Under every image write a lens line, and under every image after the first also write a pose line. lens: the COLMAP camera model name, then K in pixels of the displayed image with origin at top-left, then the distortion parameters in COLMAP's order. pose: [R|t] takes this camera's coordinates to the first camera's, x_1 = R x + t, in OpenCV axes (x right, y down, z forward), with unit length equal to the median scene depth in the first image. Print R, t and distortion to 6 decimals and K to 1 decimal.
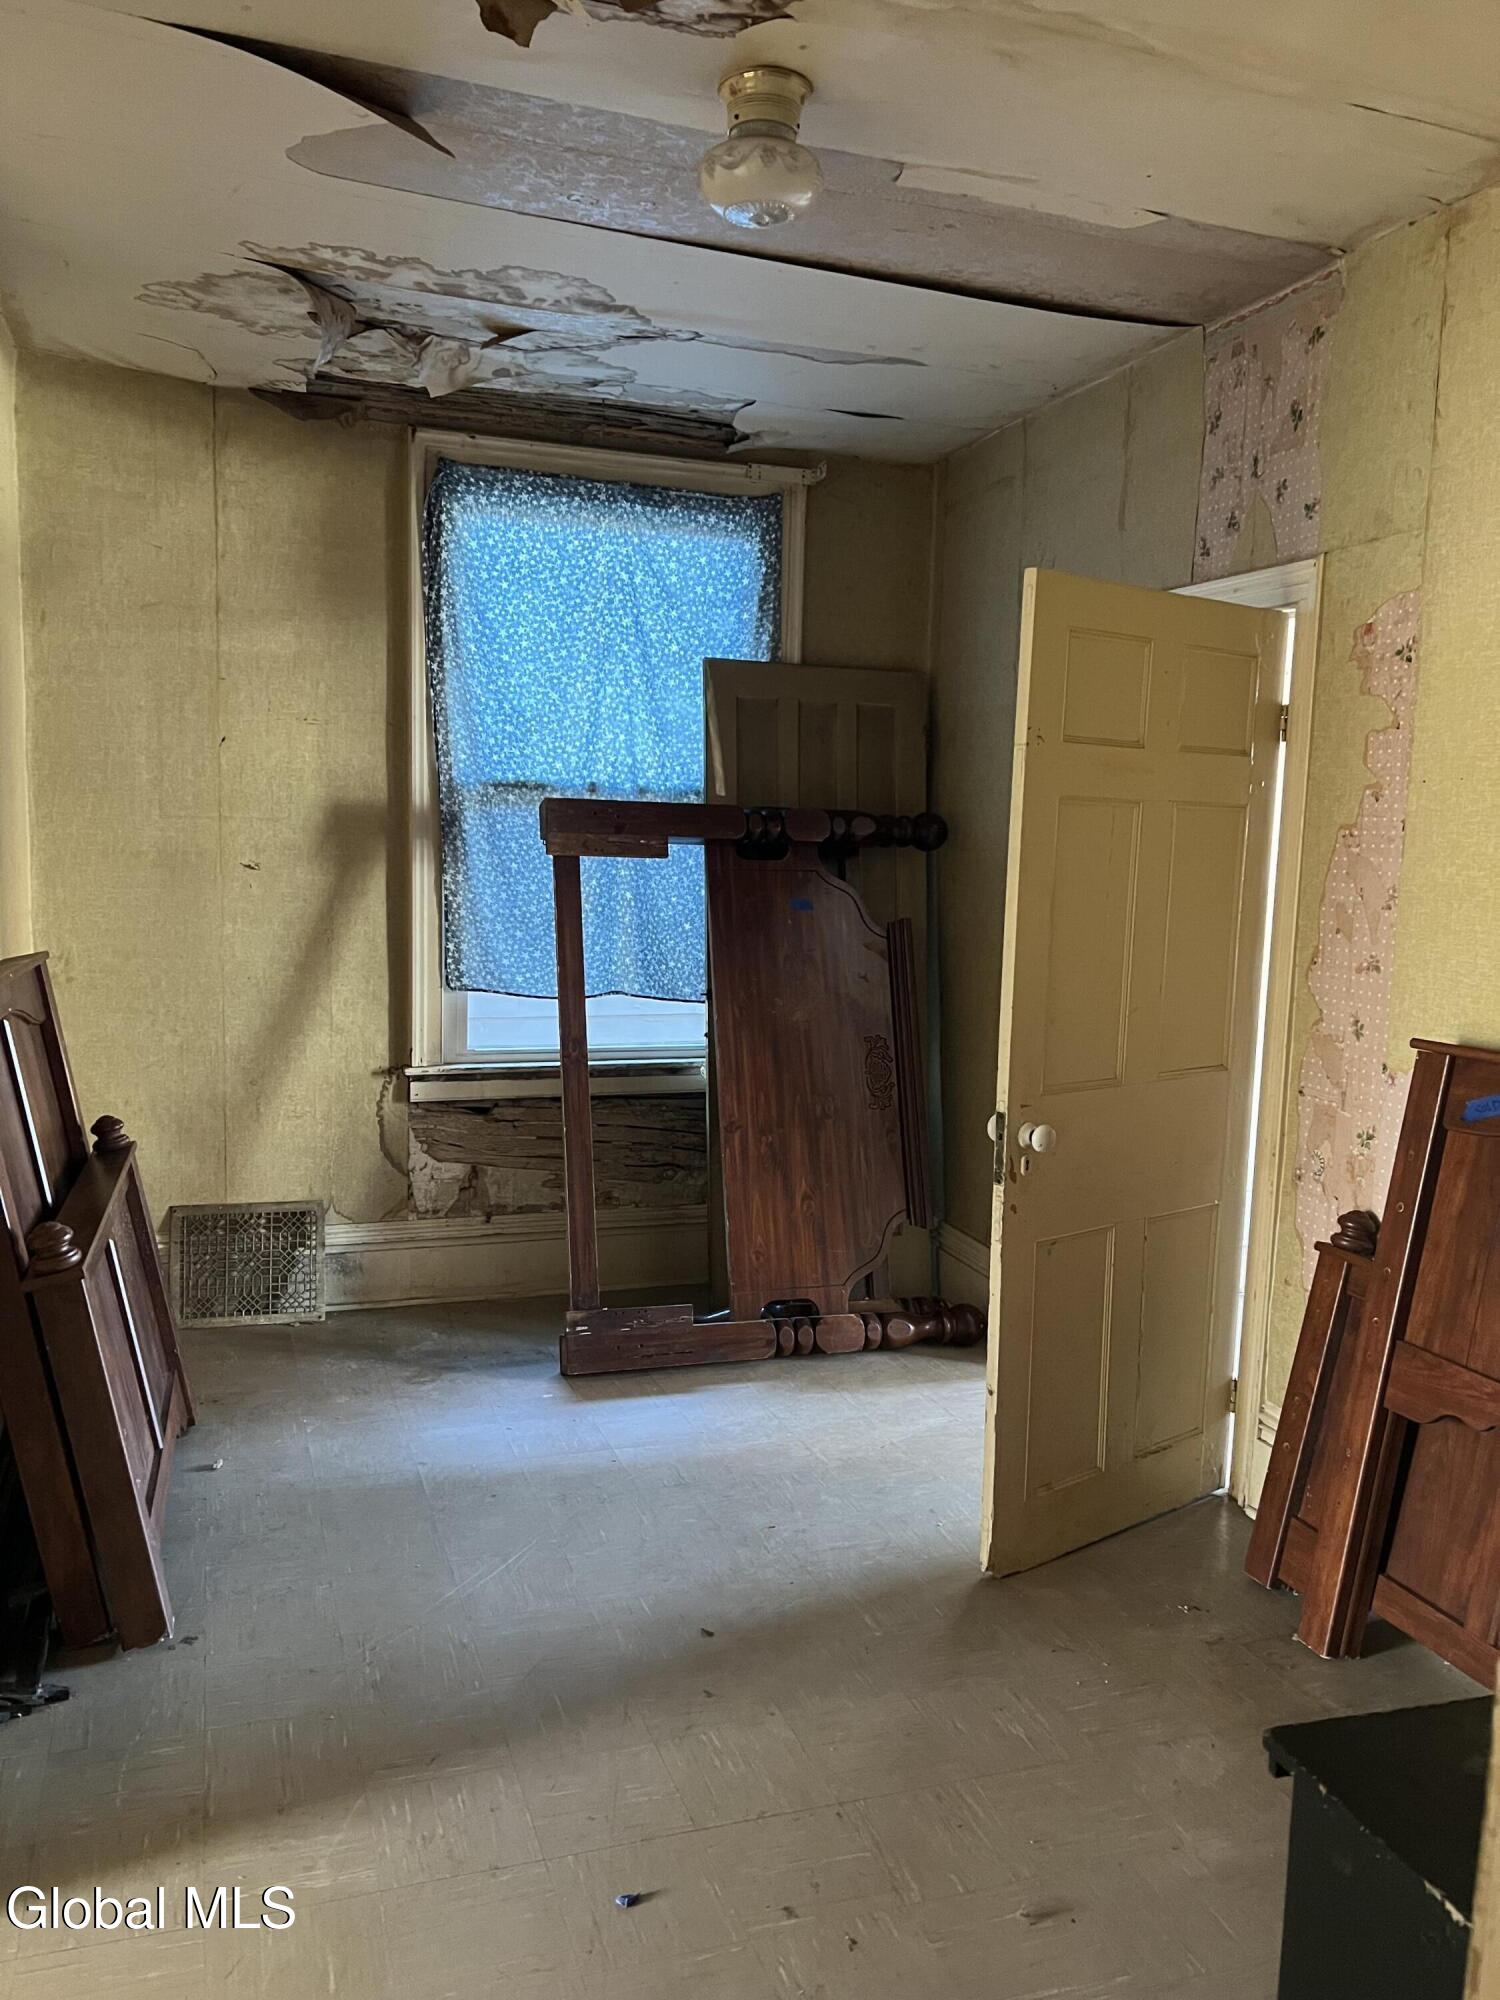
lens RADIAL K [[1499.7, 0, 746.8], [0, 1499.7, 1006.3], [0, 0, 1]] dist [0.059198, -0.061195]
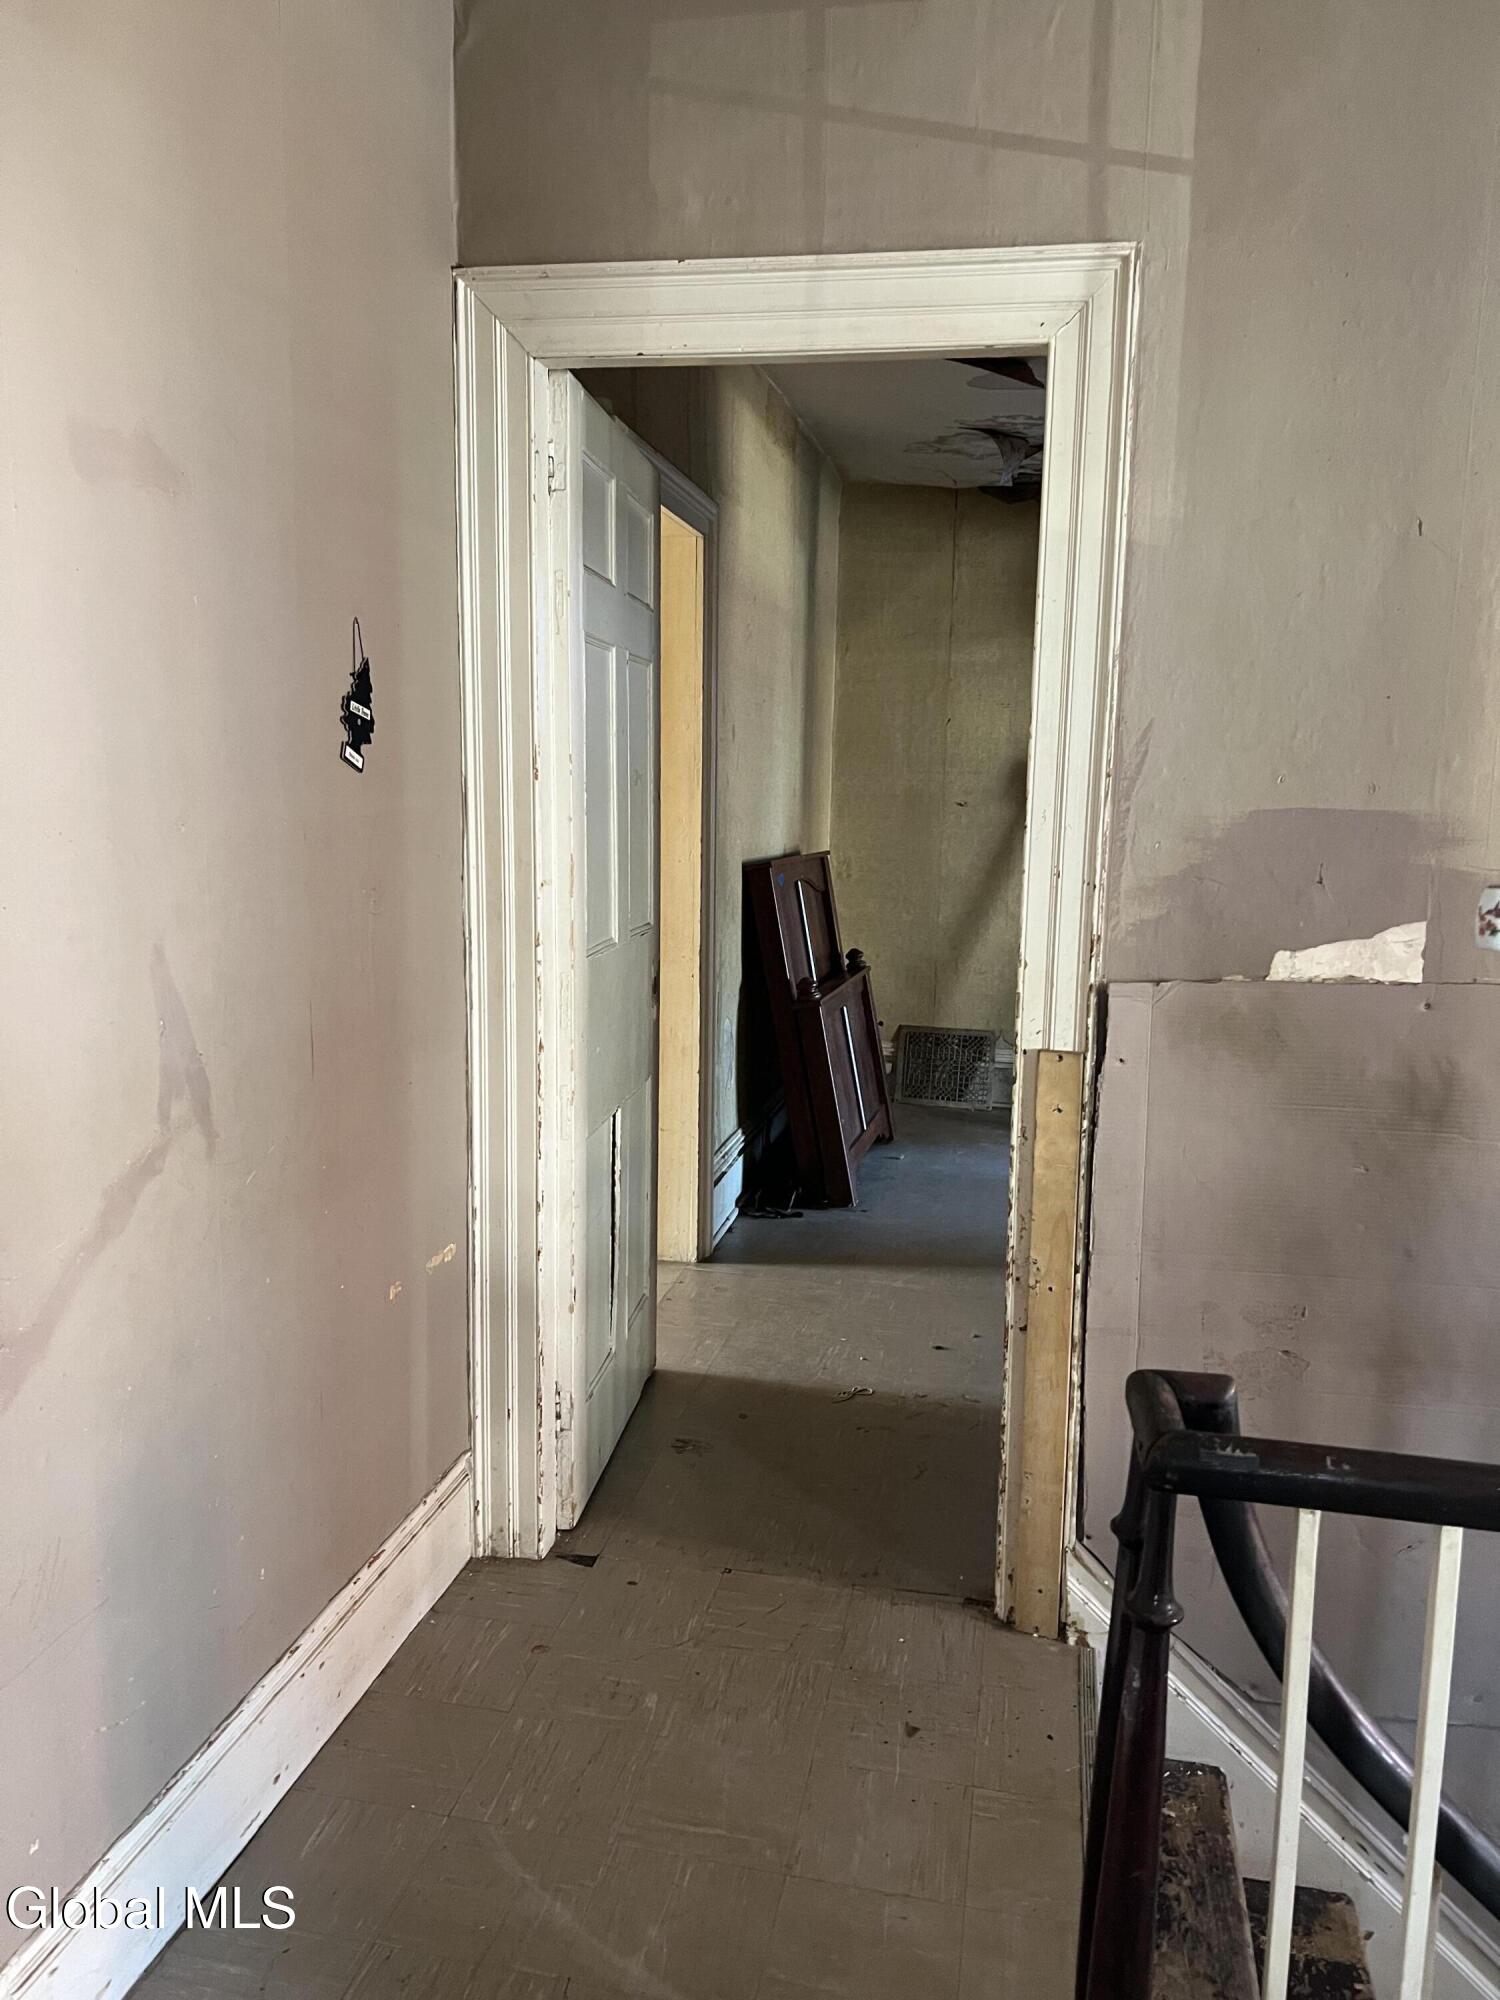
lens RADIAL K [[1506.1, 0, 749.8], [0, 1506.1, 999.6], [0, 0, 1]] dist [-0.003251, -0.000958]
pose [[0.860648, 0.060464, -0.505598, 0.280243], [-0.053168, 0.998168, 0.028865, 0.074896], [0.506418, 0.002039, 0.862286, -0.430645]]
